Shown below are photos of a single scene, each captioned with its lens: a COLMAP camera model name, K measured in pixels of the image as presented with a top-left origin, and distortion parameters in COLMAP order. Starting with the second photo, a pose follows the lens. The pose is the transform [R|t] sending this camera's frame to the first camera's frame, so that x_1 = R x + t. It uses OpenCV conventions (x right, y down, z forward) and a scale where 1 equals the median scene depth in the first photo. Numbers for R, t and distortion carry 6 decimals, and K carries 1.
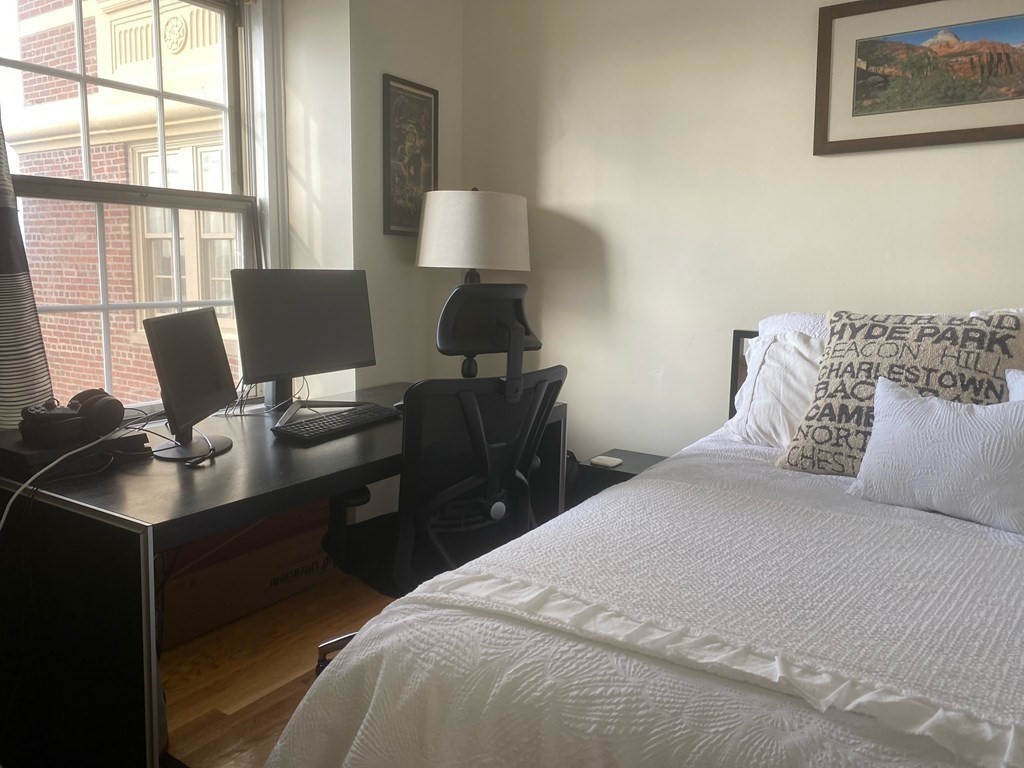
lens RADIAL K [[783.2, 0, 512.1], [0, 783.2, 388.6], [0, 0, 1]] dist [0.010770, -0.016725]
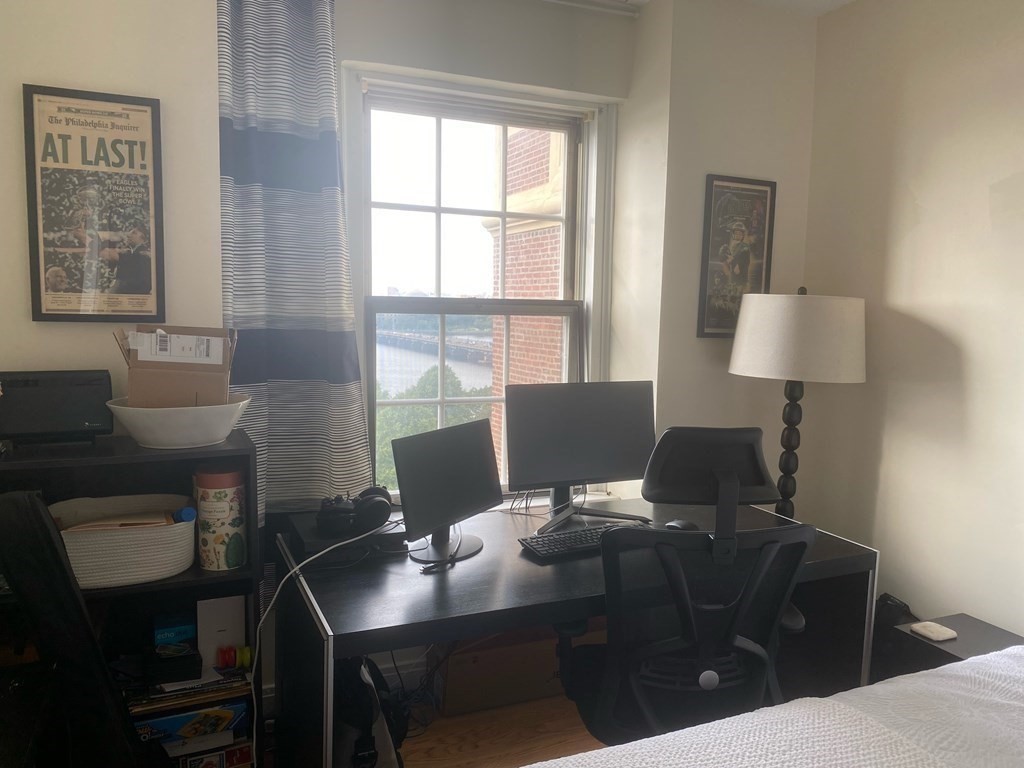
lens RADIAL K [[783.2, 0, 540.5], [0, 783.2, 384.7], [0, 0, 1]] dist [0.010770, -0.016725]
pose [[0.833581, 0.063080, -0.548783, 0.206920], [-0.092085, 0.995426, -0.025454, -0.097238], [0.544667, 0.071753, 0.835577, 0.096599]]
